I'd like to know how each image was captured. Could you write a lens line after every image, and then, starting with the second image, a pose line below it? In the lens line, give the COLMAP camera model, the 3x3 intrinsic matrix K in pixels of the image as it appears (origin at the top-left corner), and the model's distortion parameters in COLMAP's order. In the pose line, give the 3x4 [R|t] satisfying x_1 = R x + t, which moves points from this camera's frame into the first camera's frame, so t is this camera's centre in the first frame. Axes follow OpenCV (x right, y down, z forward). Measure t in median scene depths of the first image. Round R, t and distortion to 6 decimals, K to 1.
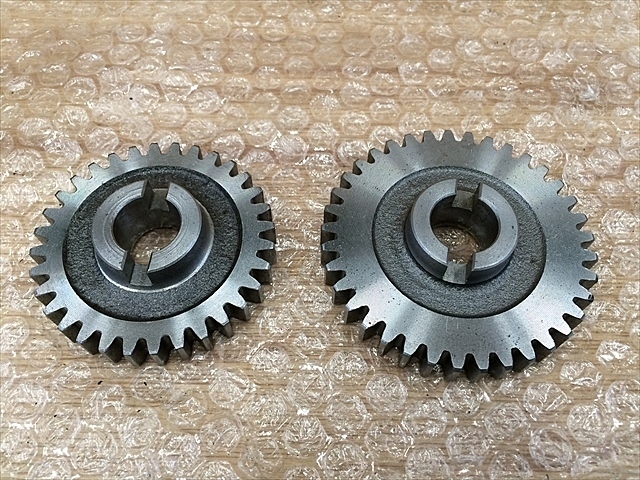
lens RADIAL K [[537.7, 0, 320.0], [0, 537.7, 240.0], [0, 0, 1]] dist [-0.000952, -0.004103]
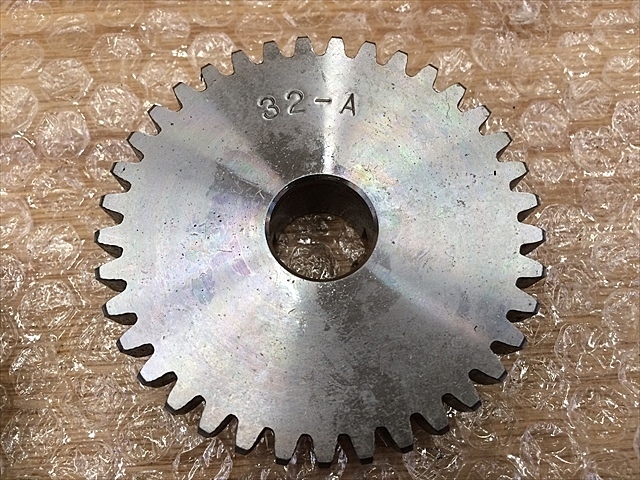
lens RADIAL K [[537.7, 0, 320.0], [0, 537.7, 240.0], [0, 0, 1]] dist [-0.000952, -0.004103]
pose [[0.956009, 0.012433, 0.293075, 0.071134], [0.032920, 0.988243, -0.149307, 0.086762], [-0.291486, 0.152387, 0.944359, 0.475332]]
